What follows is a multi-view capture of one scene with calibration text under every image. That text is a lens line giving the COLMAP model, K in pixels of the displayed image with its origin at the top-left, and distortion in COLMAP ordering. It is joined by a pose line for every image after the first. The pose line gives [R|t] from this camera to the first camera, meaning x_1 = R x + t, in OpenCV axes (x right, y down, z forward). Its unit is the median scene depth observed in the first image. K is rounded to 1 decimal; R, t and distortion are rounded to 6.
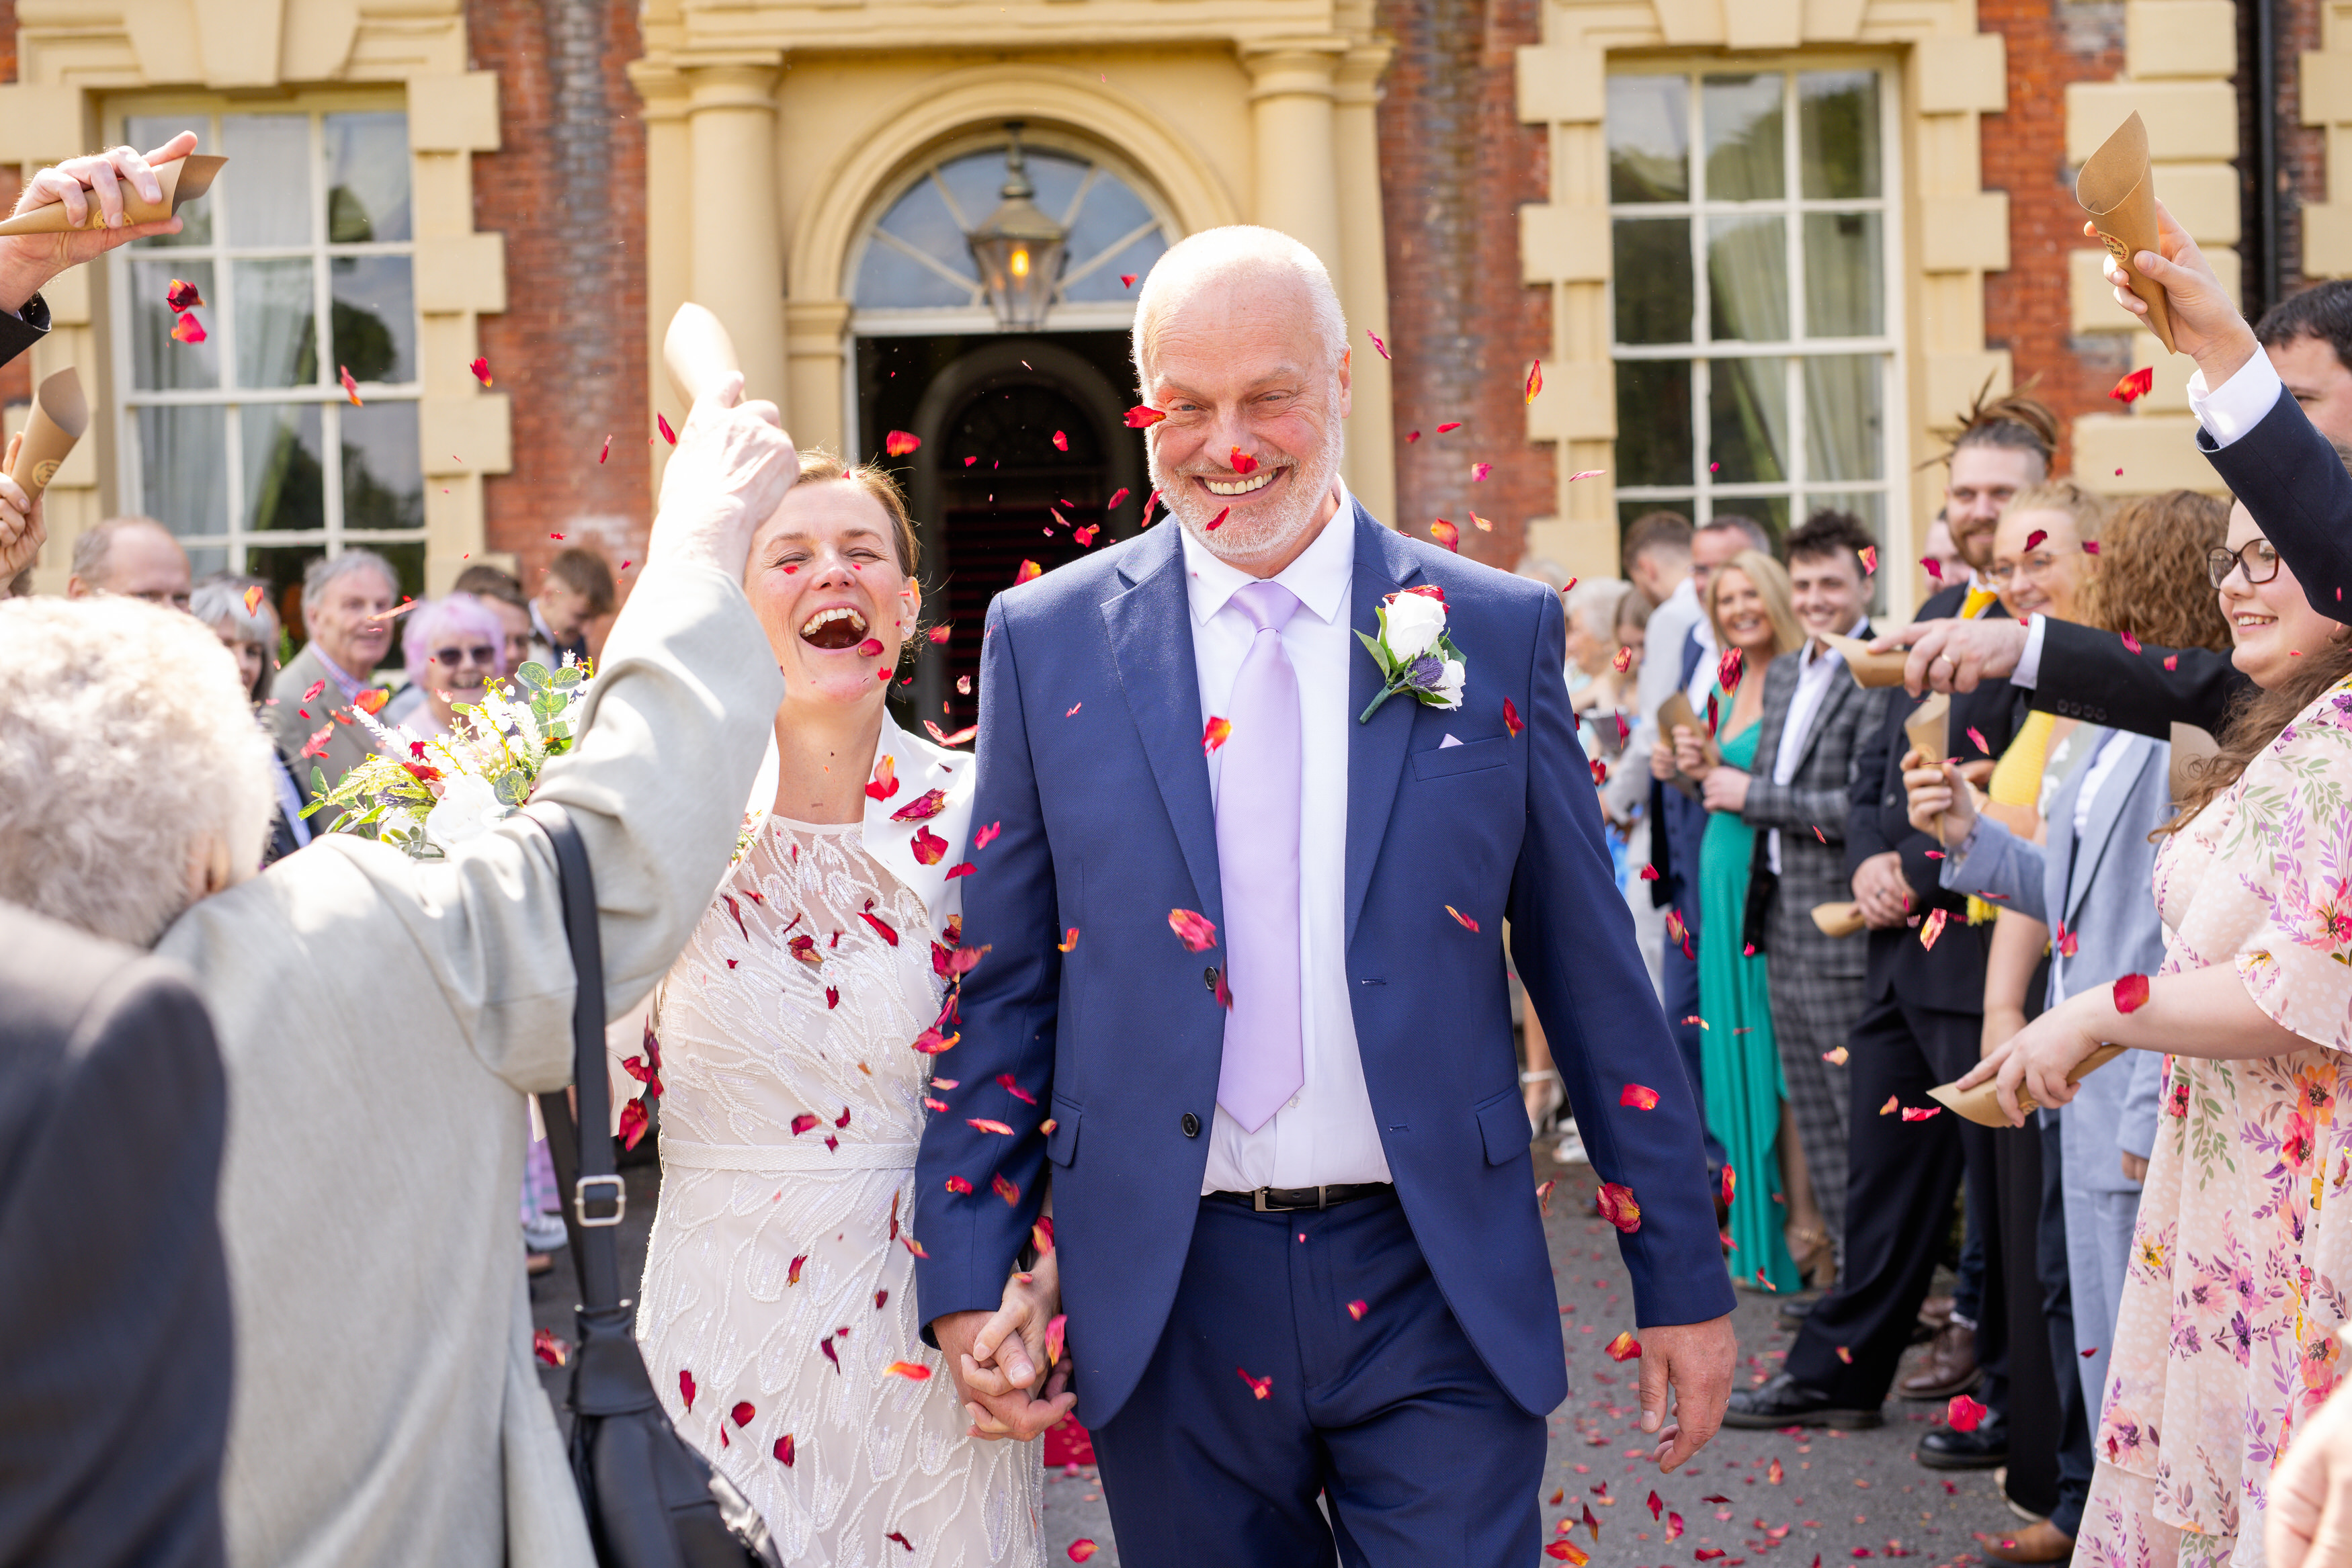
lens RADIAL K [[3193.9, 0, 1166.6], [0, 3193.9, 711.9], [0, 0, 1]] dist [0.002532, 0.075267]
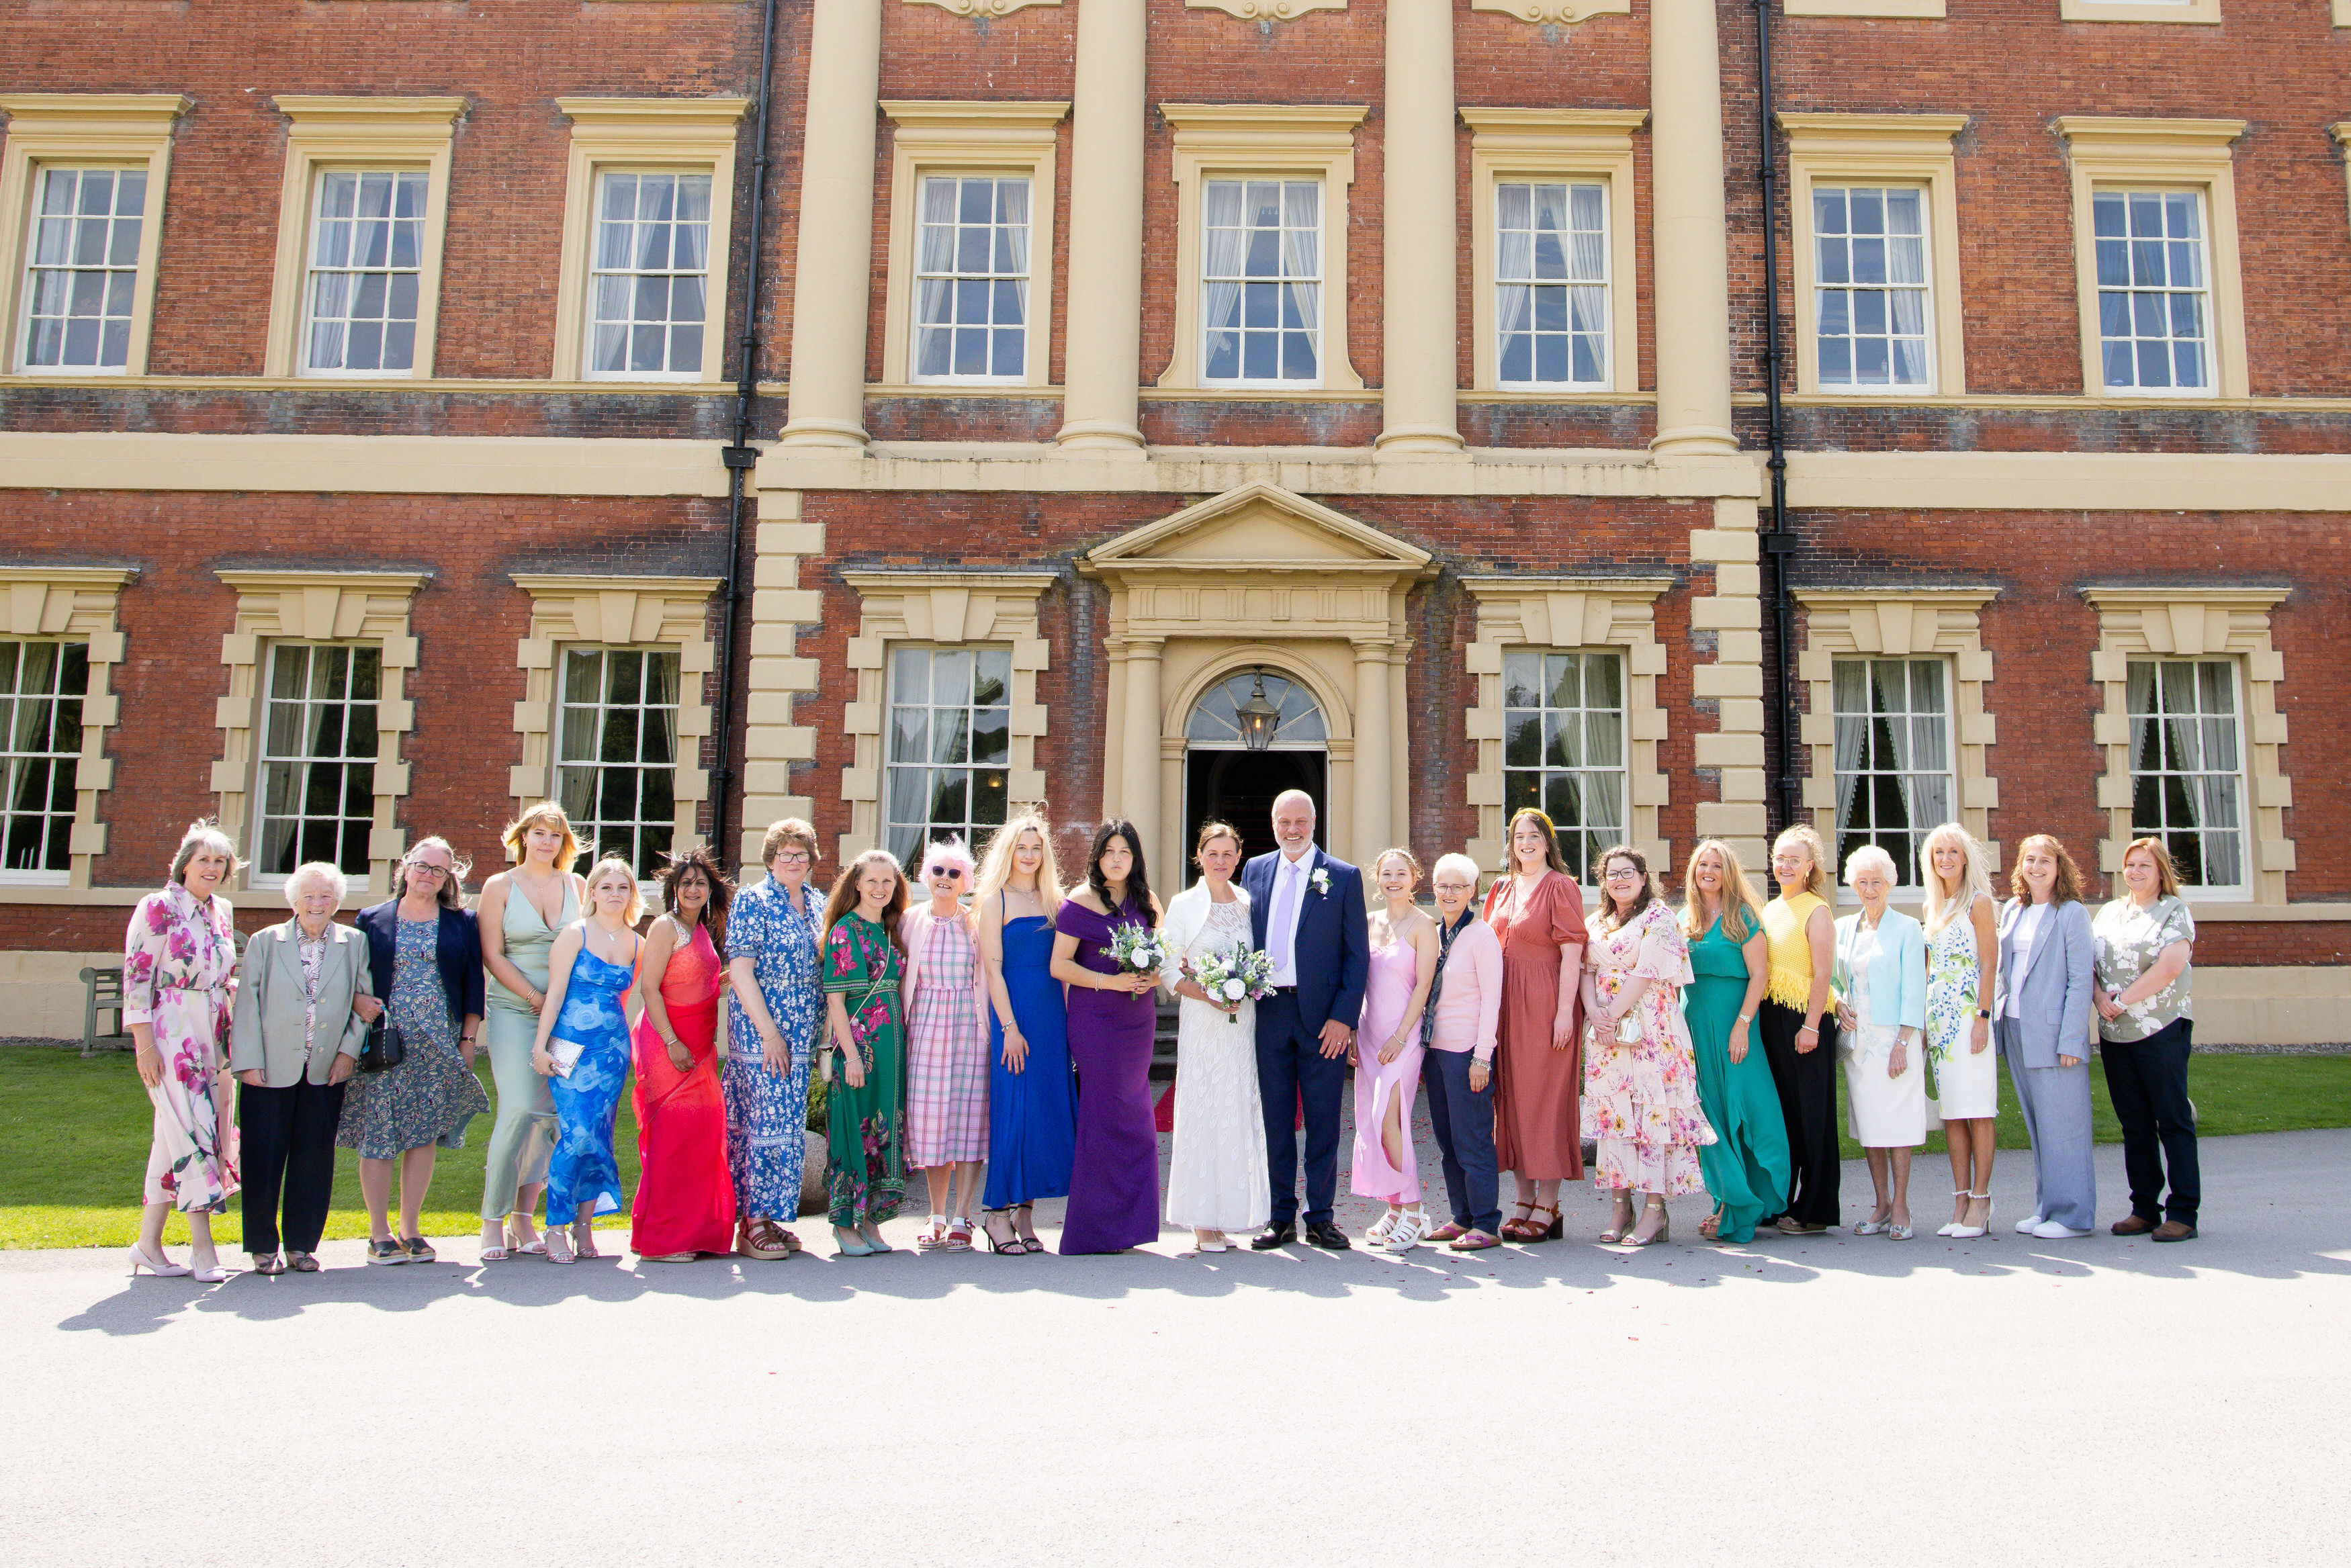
lens RADIAL K [[1684.2, 0, 1331.3], [0, 1684.2, 589.5], [0, 0, 1]] dist [-0.122591, -0.001441]
pose [[0.999304, 0.036123, -0.009261, 0.017747], [-0.037238, 0.979837, -0.196295, 0.007946], [0.001984, 0.196504, 0.980501, -0.269929]]
